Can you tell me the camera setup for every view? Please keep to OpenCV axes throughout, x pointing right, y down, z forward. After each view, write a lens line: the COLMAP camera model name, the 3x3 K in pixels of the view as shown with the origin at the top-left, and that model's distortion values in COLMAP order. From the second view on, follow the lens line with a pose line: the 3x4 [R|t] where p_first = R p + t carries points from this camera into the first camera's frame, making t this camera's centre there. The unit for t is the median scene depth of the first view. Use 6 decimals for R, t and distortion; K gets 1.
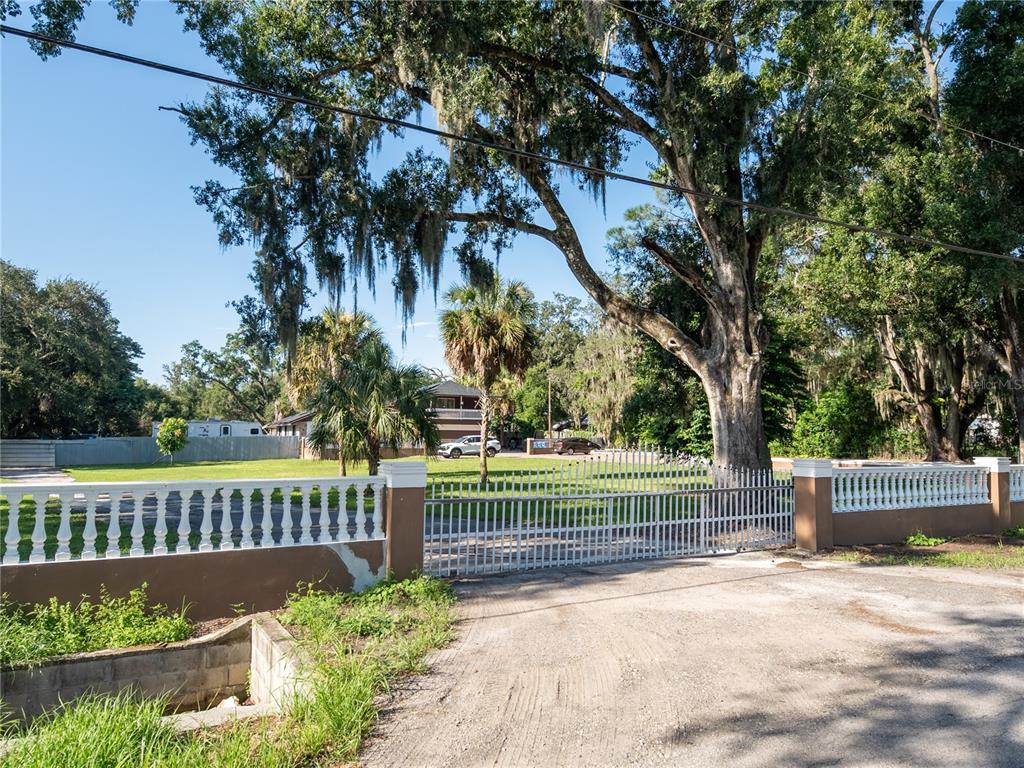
lens RADIAL K [[673.3, 0, 512.0], [0, 673.3, 384.0], [0, 0, 1]] dist [-0.000269, 0.000054]
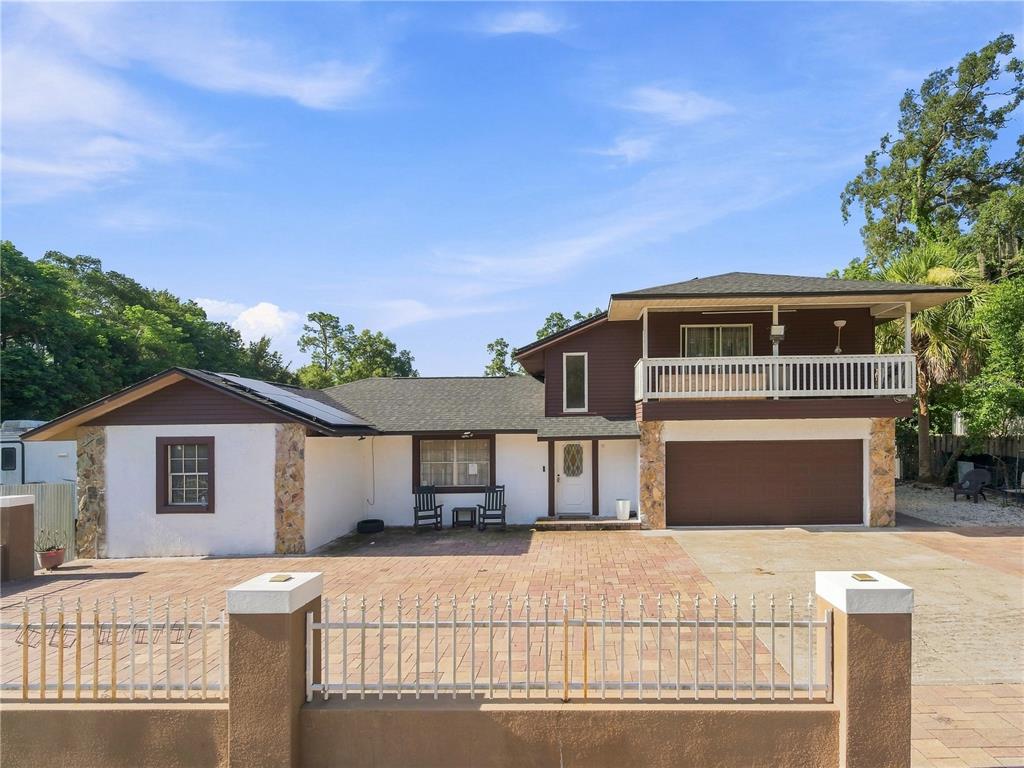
lens RADIAL K [[572.1, 0, 552.1], [0, 572.1, 437.0], [0, 0, 1]] dist [0.001816, 0.000257]
pose [[0.877289, -0.014056, -0.479756, -0.044630], [0.056184, 0.995706, 0.073566, 0.044168], [0.476662, -0.091493, 0.874312, 0.732976]]
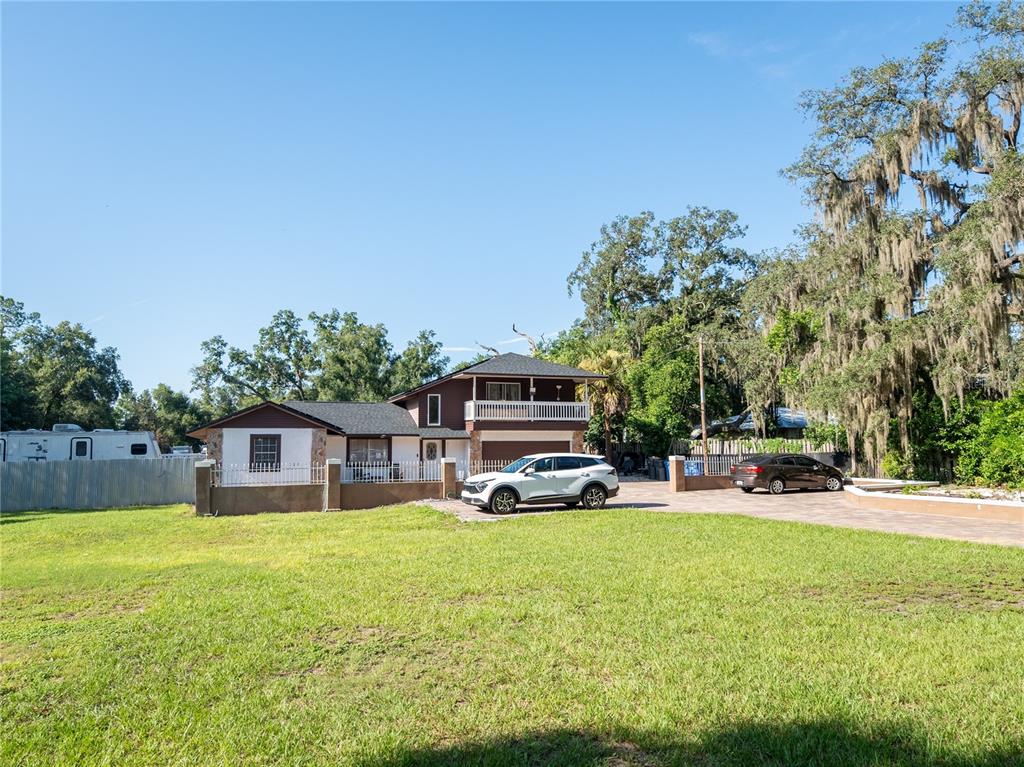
lens RADIAL K [[727.3, 0, 512.0], [0, 727.3, 383.5], [0, 0, 1]] dist [0.004186, -0.000881]
pose [[0.991475, -0.024563, -0.127963, -0.016400], [0.023131, 0.999652, -0.012668, 0.028574], [0.128230, 0.009600, 0.991698, 0.406772]]
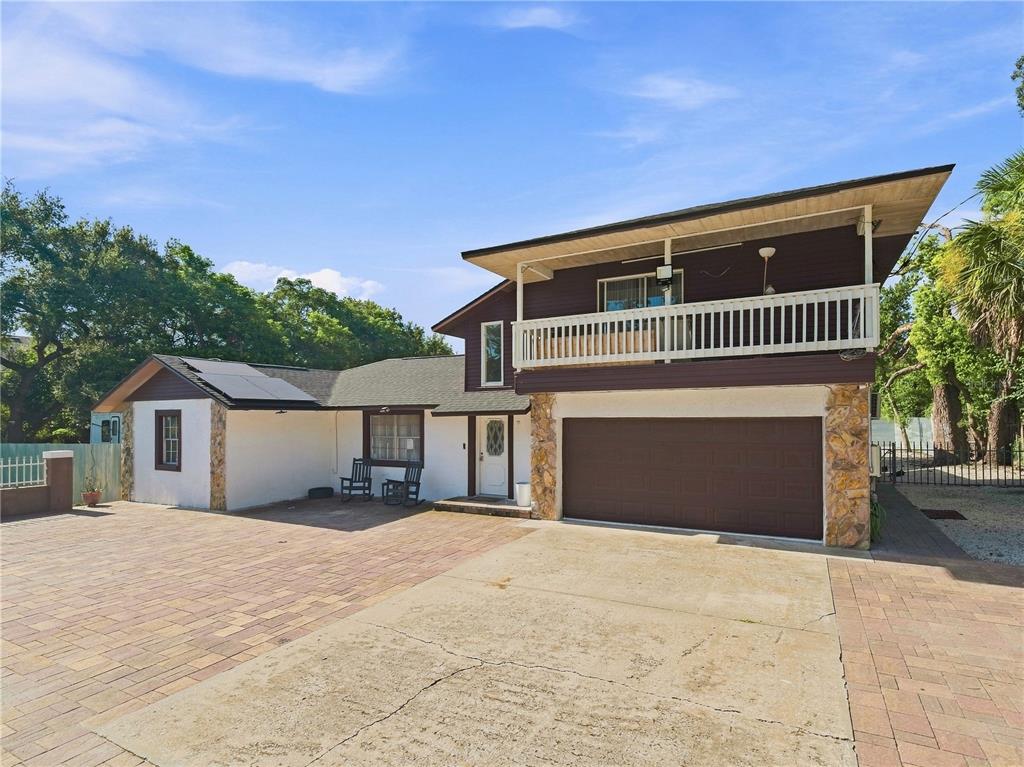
lens RADIAL K [[543.3, 0, 514.4], [0, 543.3, 417.6], [0, 0, 1]] dist [-0.000926, -0.000221]
pose [[0.560513, -0.008969, -0.828097, 0.022845], [0.074443, 0.996439, 0.039596, 0.055591], [0.824793, -0.083841, 0.559185, 0.828515]]
